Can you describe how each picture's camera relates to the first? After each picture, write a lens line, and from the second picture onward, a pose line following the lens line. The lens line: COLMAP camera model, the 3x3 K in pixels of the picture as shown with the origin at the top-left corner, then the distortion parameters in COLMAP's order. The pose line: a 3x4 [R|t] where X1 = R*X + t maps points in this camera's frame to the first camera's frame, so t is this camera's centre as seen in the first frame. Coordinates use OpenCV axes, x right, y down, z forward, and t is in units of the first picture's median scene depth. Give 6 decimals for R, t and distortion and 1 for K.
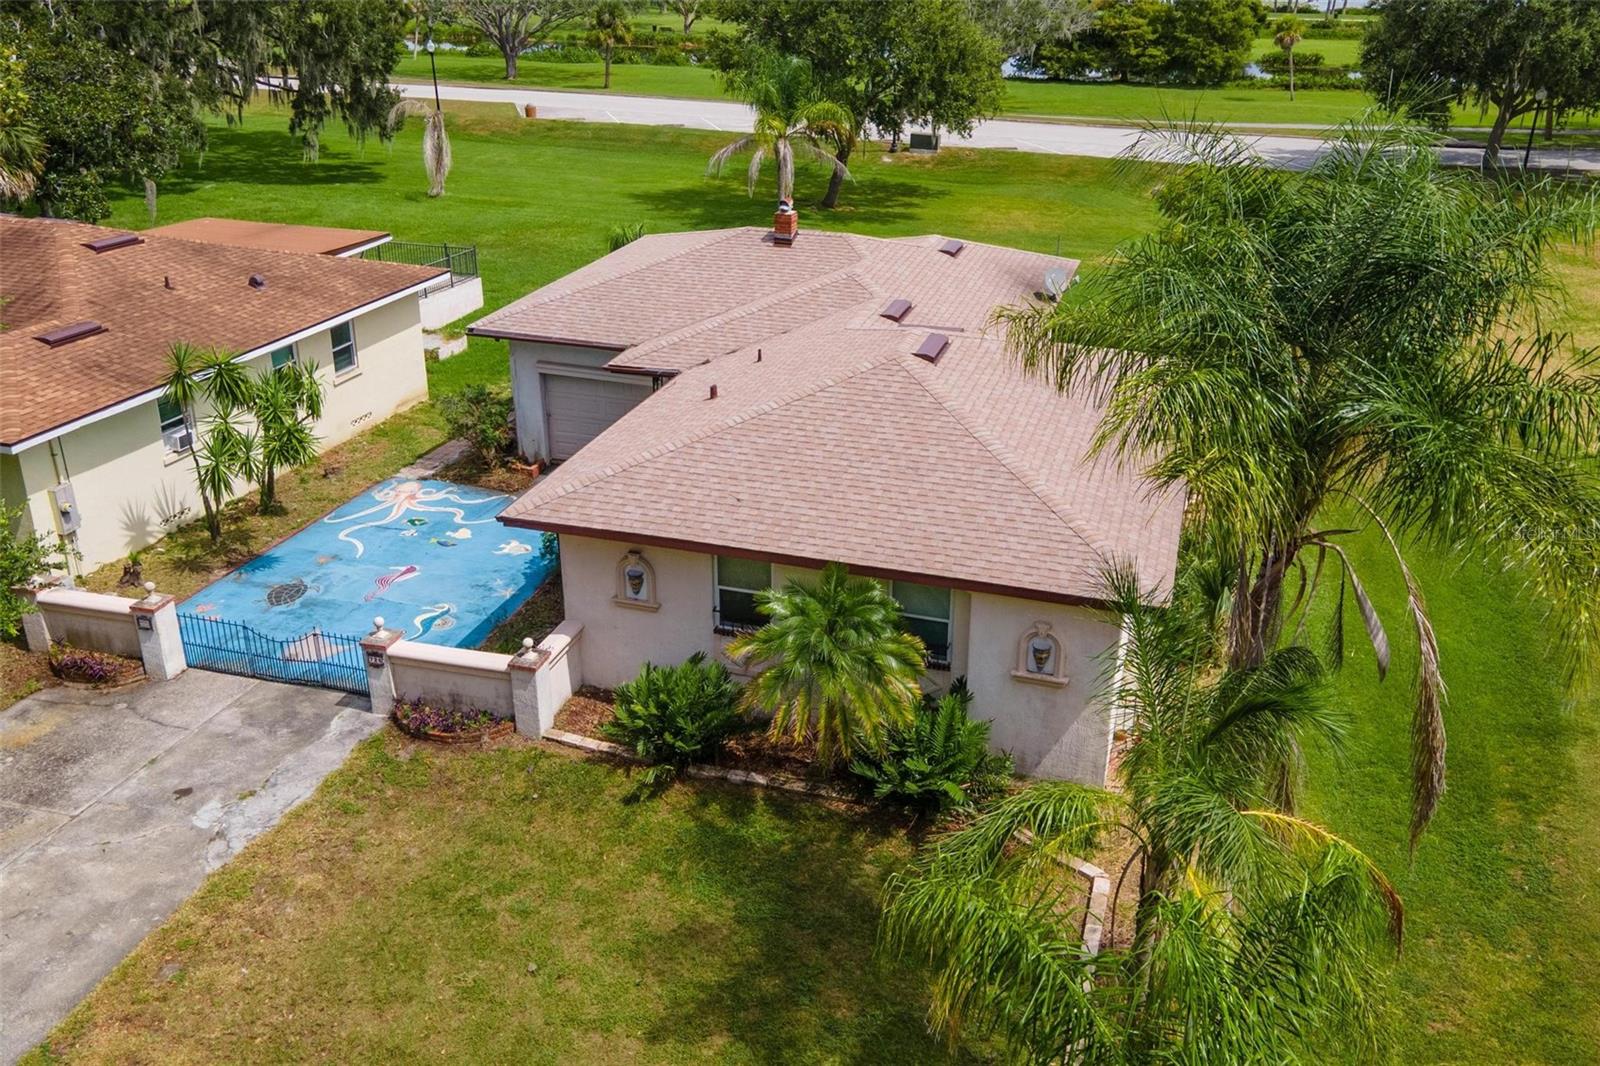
lens RADIAL K [[1338.5, 0, 811.7], [0, 1338.5, 425.4], [0, 0, 1]] dist [0.048720, -0.000300]
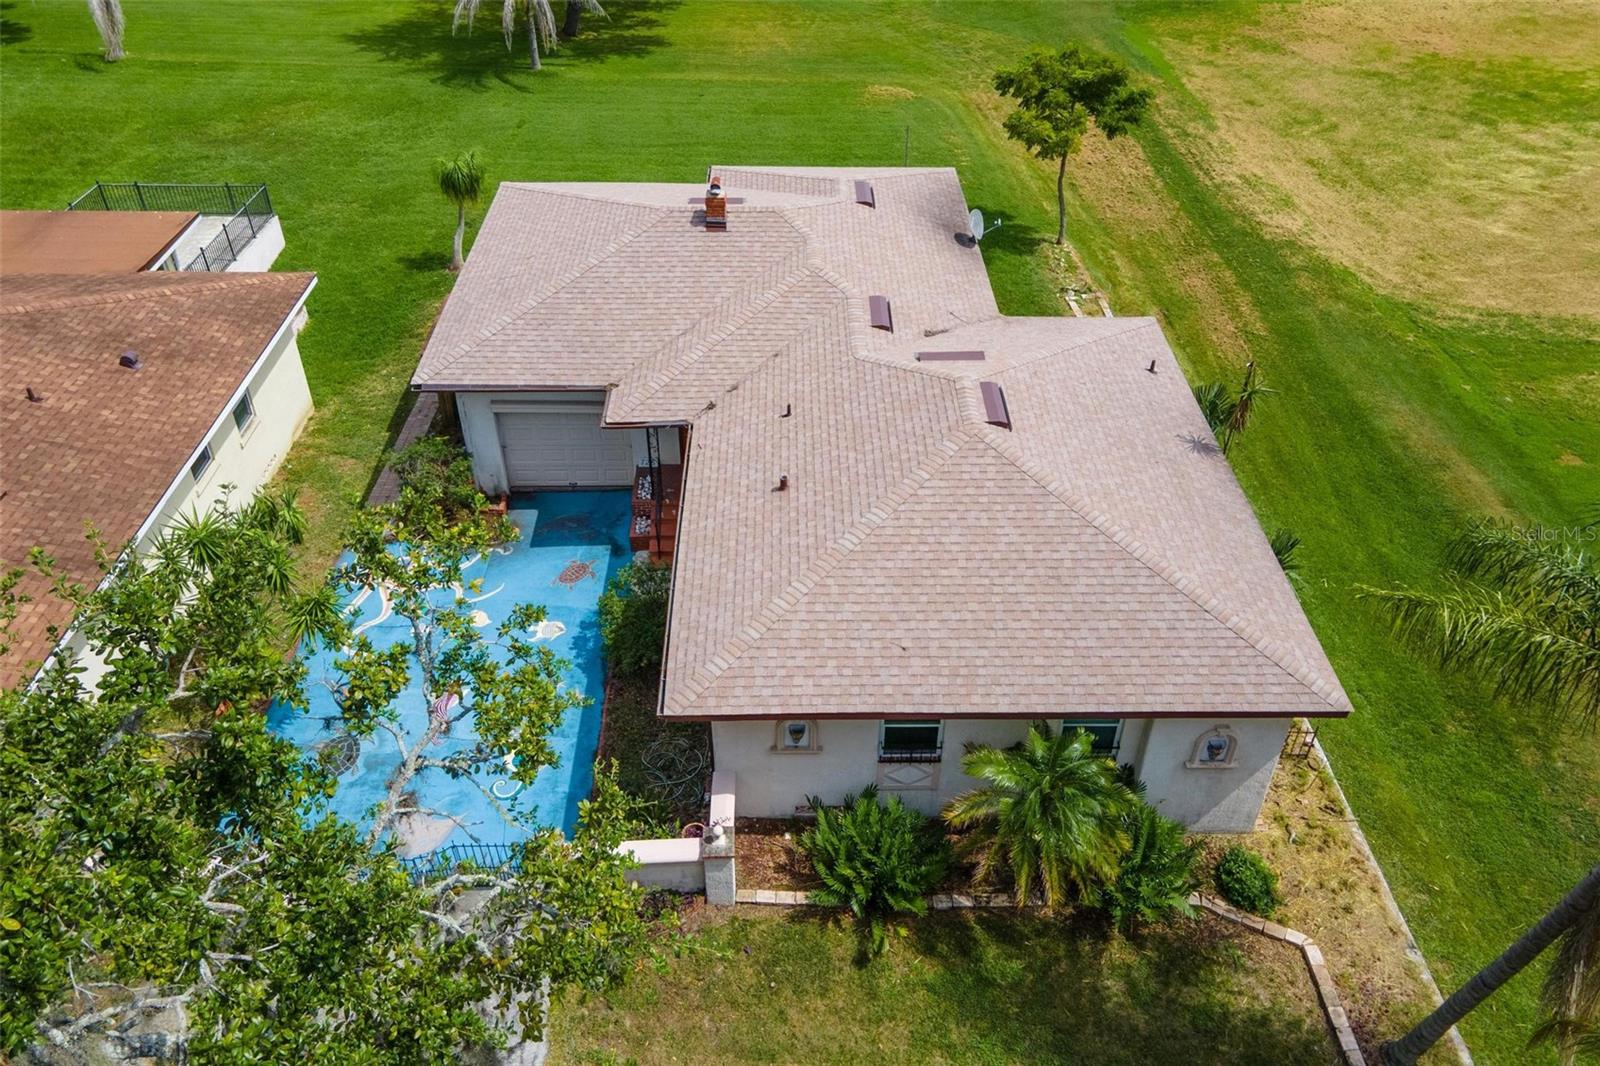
lens RADIAL K [[1198.0, 0, 796.6], [0, 1198.0, 449.8], [0, 0, 1]] dist [0.051267, 0.007600]
pose [[0.952467, -0.181132, 0.244946, -0.310325], [0.108892, 0.953346, 0.281556, -0.331611], [-0.284517, -0.241500, 0.927754, 0.228854]]
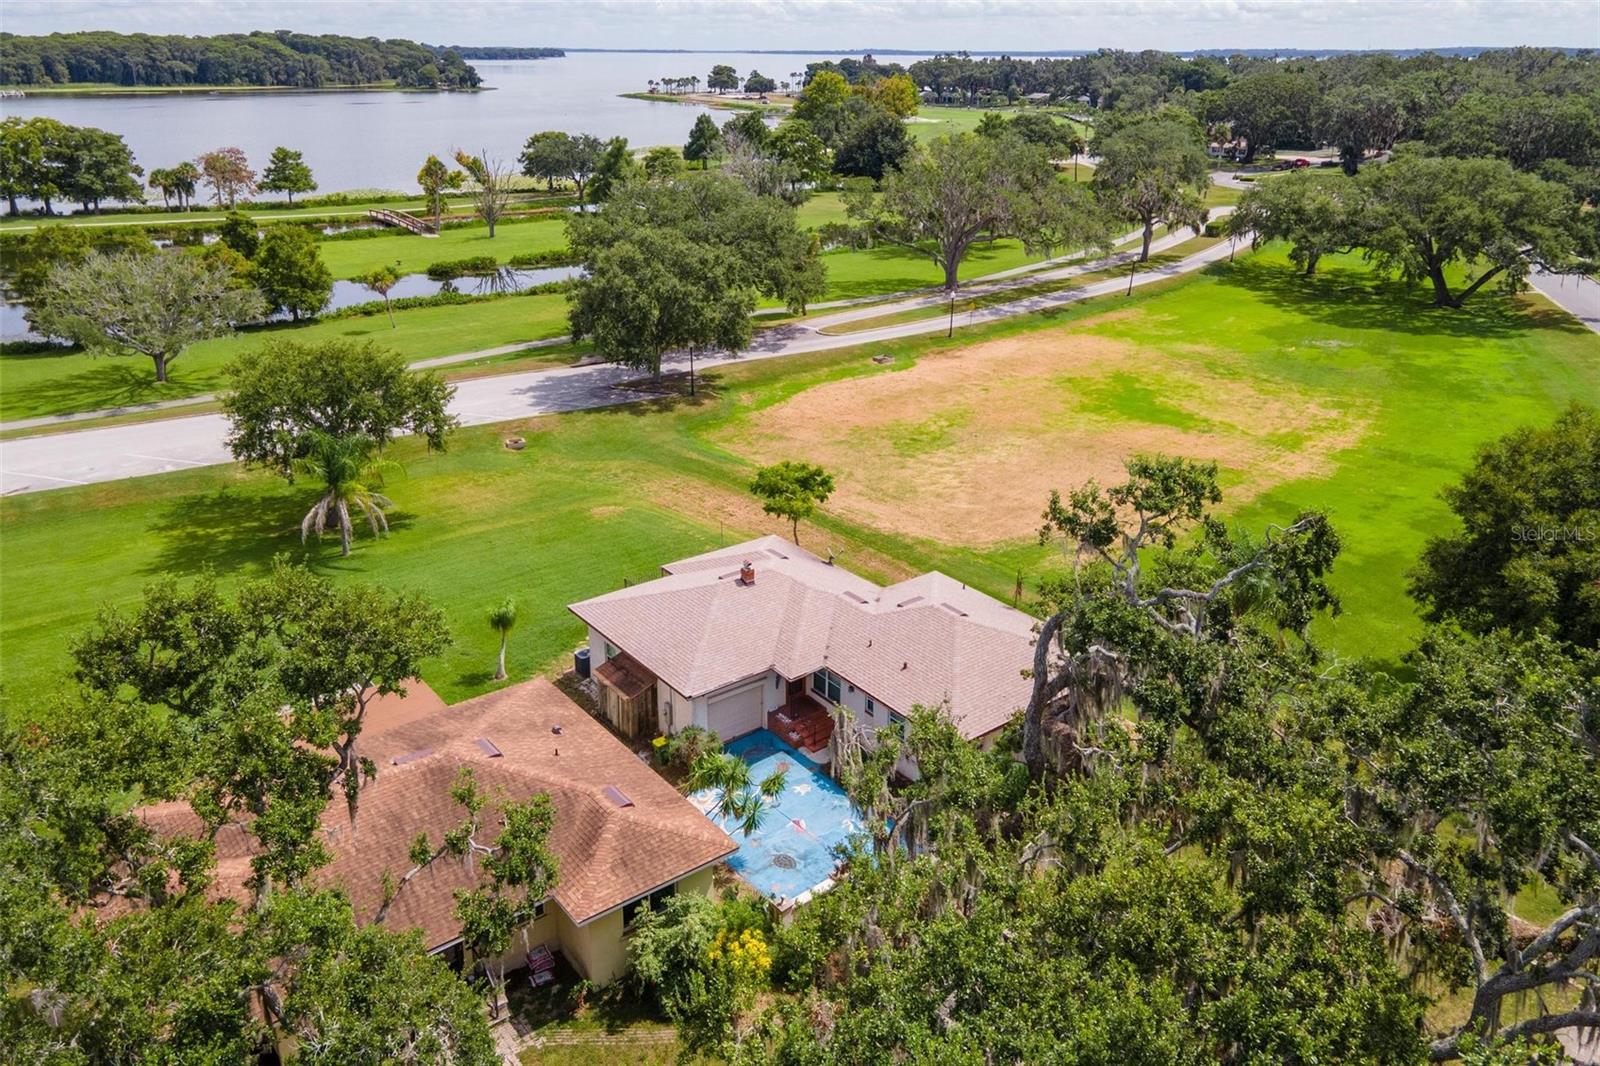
lens RADIAL K [[1198.0, 0, 796.6], [0, 1198.0, 449.8], [0, 0, 1]] dist [0.051267, 0.007600]
pose [[0.574938, -0.263930, 0.774459, -1.841818], [0.289270, 0.950982, 0.109341, -0.718482], [-0.765356, 0.161163, 0.623103, -0.161298]]
